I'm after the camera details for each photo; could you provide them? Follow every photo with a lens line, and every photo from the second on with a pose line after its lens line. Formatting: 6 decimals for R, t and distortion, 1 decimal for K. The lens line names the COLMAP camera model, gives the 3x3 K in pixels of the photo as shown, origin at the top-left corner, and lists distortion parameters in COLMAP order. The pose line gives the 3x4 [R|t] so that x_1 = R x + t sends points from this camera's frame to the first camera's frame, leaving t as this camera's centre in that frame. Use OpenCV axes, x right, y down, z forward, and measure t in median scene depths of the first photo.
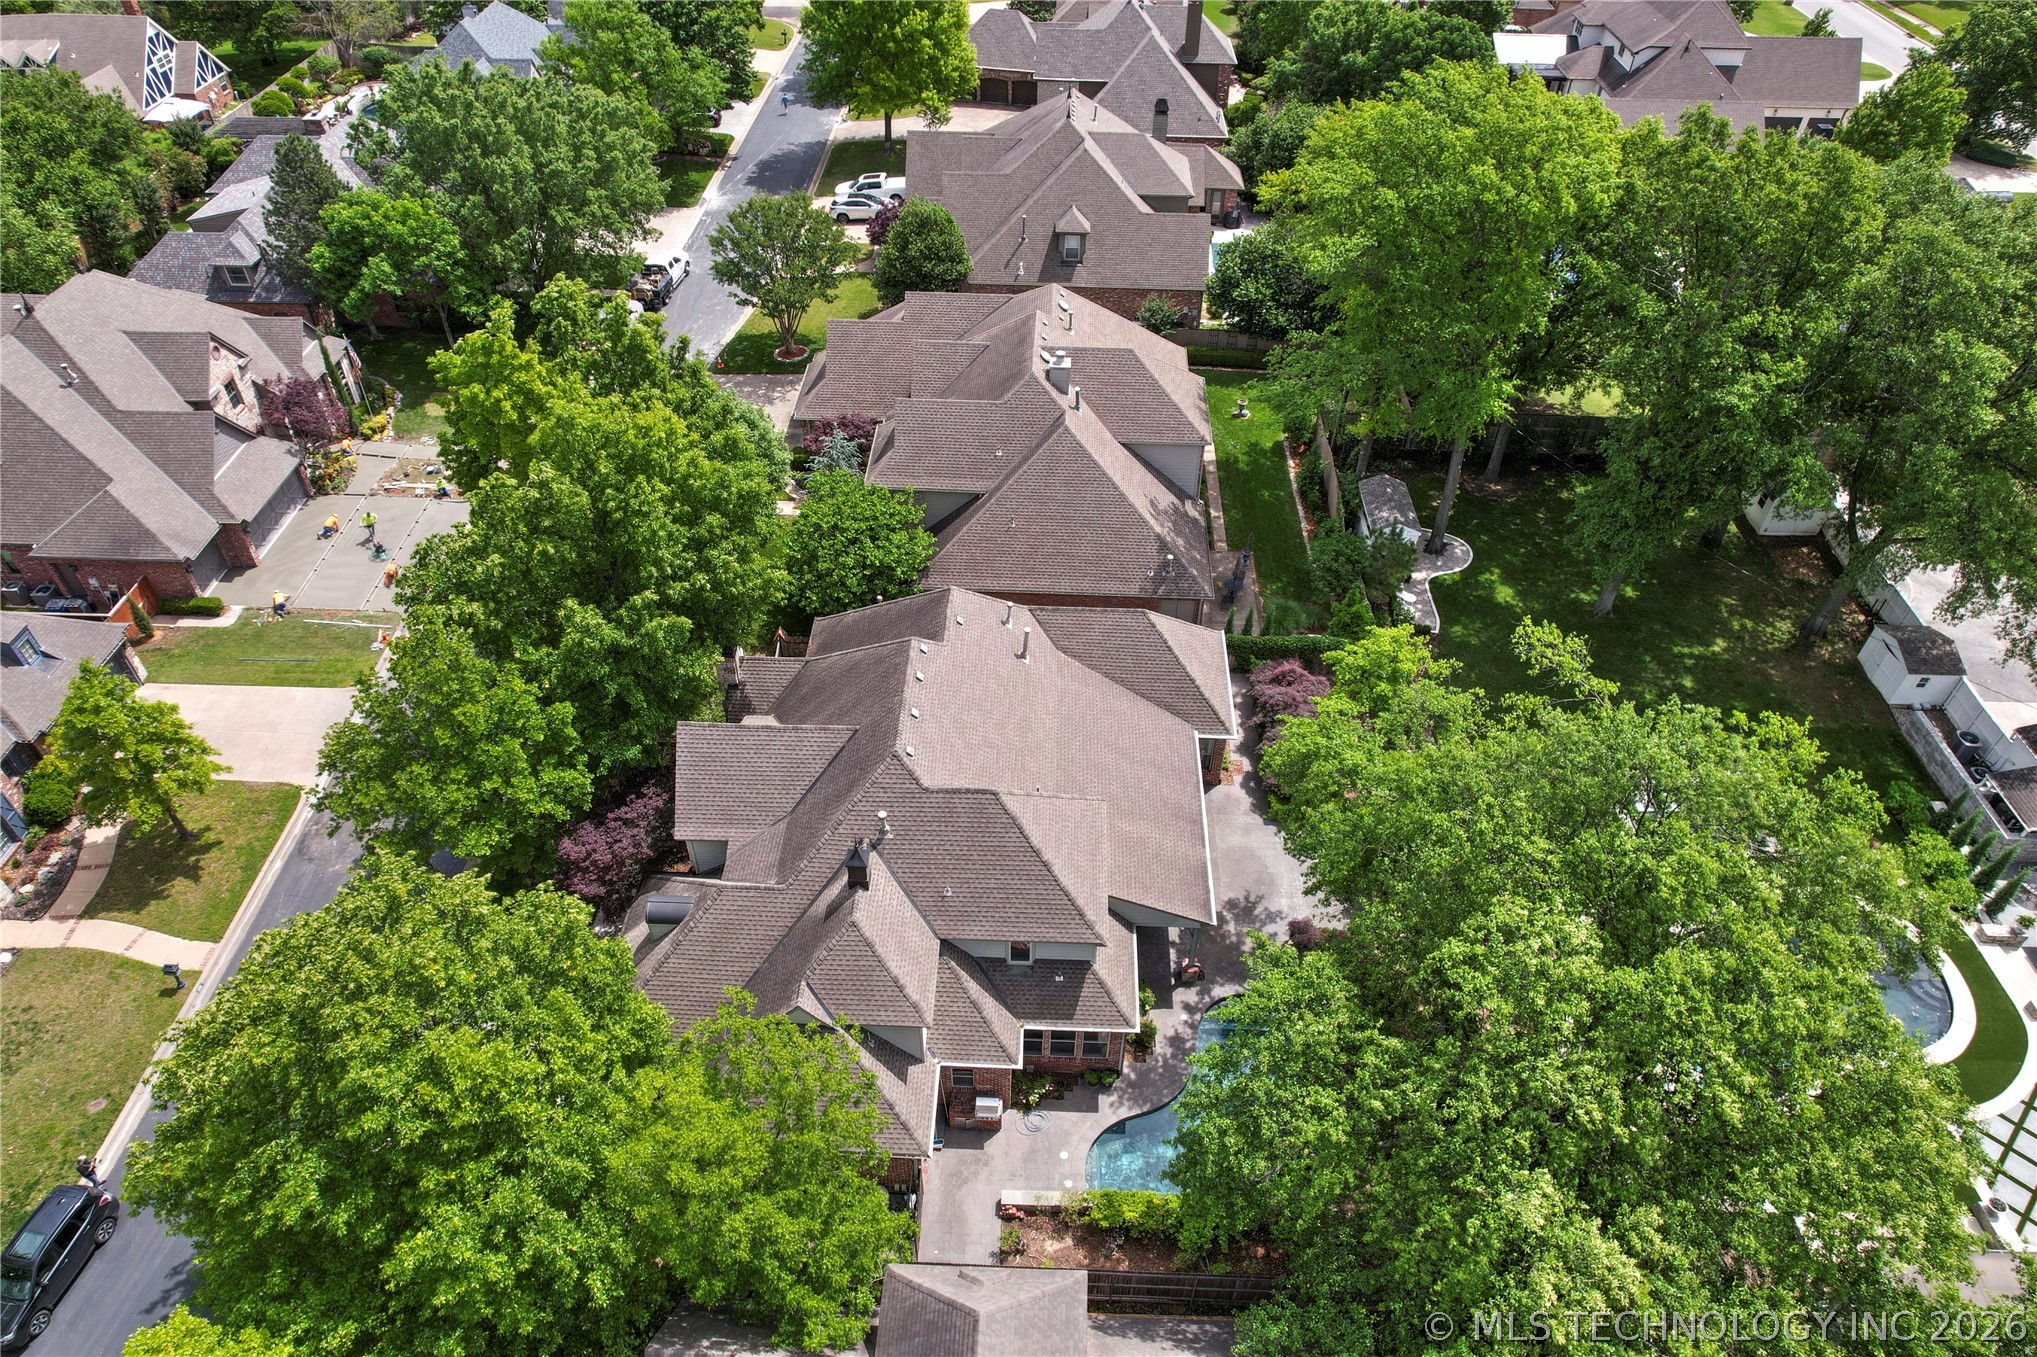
lens RADIAL K [[1303.4, 0, 1018.5], [0, 1303.4, 678.5], [0, 0, 1]] dist [-0.010005, 0.000912]
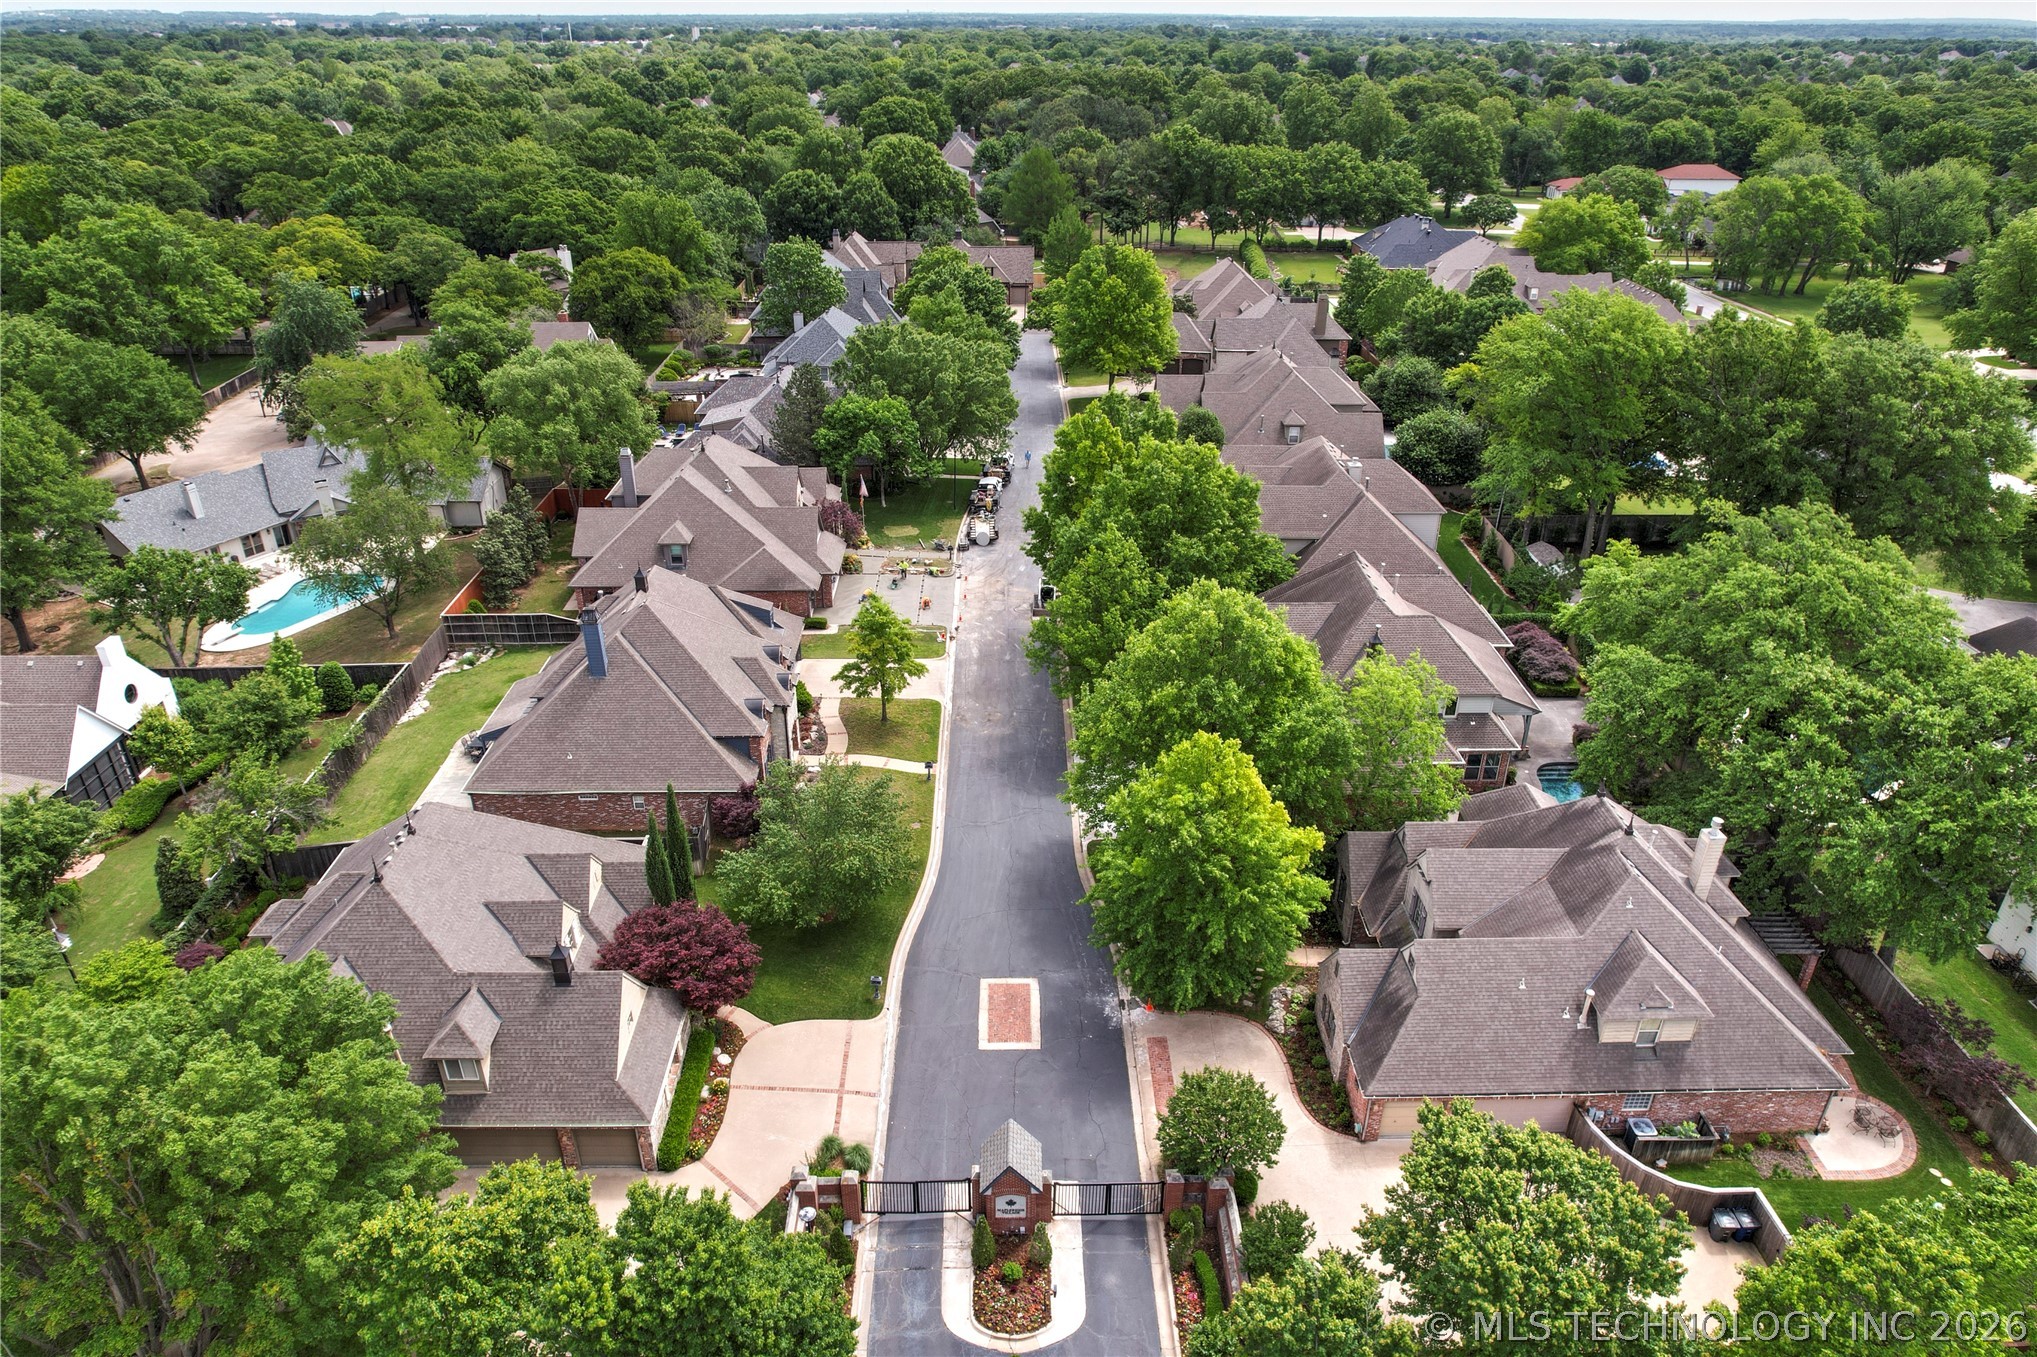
lens RADIAL K [[1303.4, 0, 1018.5], [0, 1303.4, 678.5], [0, 0, 1]] dist [-0.010005, 0.000912]
pose [[0.998839, -0.020879, 0.043414, -0.444655], [0.030945, 0.968763, -0.246051, 0.390680], [-0.036921, 0.247109, 0.968284, -0.490690]]
